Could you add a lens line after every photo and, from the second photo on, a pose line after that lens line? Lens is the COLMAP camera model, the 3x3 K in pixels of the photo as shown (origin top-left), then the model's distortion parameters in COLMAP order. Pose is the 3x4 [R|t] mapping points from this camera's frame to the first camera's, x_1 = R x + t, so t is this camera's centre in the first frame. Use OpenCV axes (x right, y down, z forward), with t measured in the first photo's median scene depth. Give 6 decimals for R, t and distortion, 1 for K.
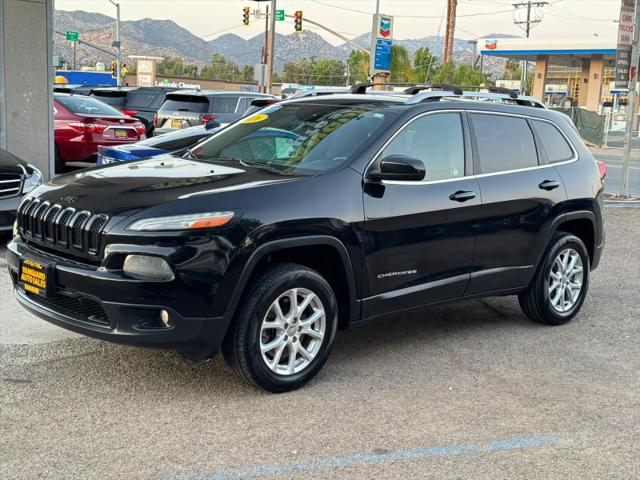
lens RADIAL K [[864.3, 0, 322.8], [0, 864.3, 256.5], [0, 0, 1]] dist [0.079324, 0.000000]
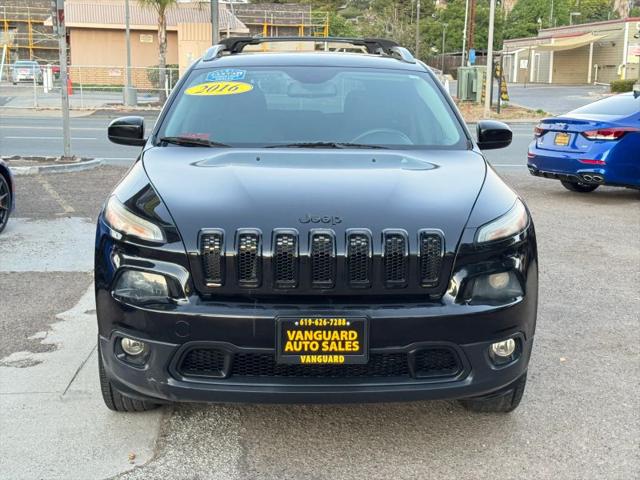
lens RADIAL K [[1011.2, 0, 322.9], [0, 1011.2, 230.5], [0, 0, 1]] dist [0.128781, 0.000000]
pose [[0.662342, -0.153009, 0.733411, -0.862354], [0.150231, 0.986165, 0.070067, -0.111374], [-0.733985, 0.063773, 0.676165, 0.453308]]
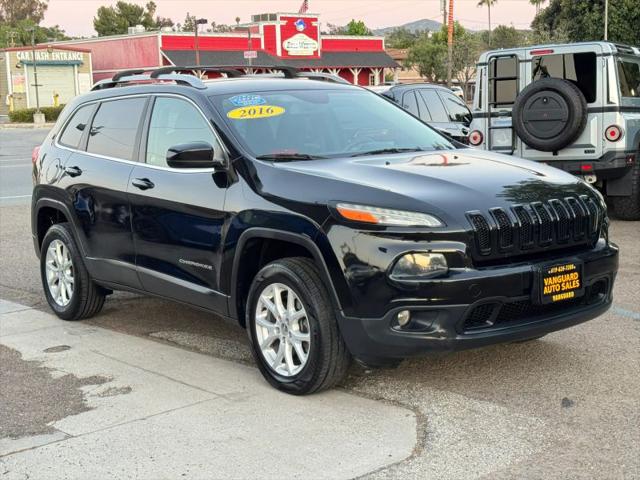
lens RADIAL K [[1052.7, 0, 326.5], [0, 1052.7, 233.7], [0, 0, 1]] dist [0.132442, 0.000000]
pose [[0.088000, -0.177188, 0.980235, -1.381232], [0.210489, 0.965140, 0.155563, -0.241424], [-0.973627, 0.192639, 0.122229, 1.059878]]
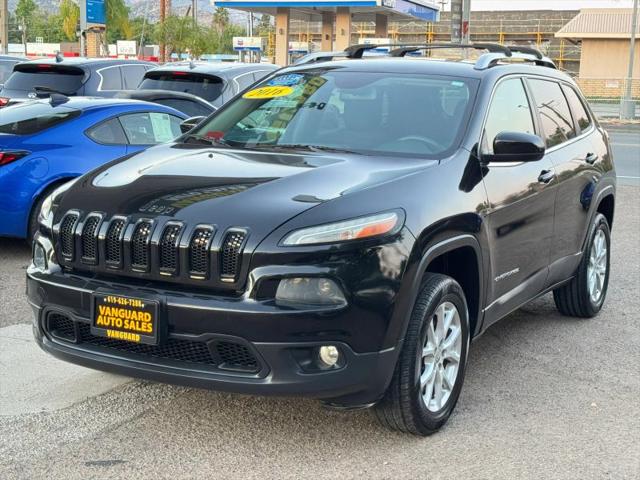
lens RADIAL K [[1011.2, 0, 323.9], [0, 1011.2, 260.3], [0, 0, 1]] dist [0.128781, 0.000000]
pose [[0.952020, -0.075956, 0.296461, -0.409103], [0.071135, 0.997100, 0.027031, -0.035740], [-0.297654, -0.004646, 0.954662, 0.130931]]
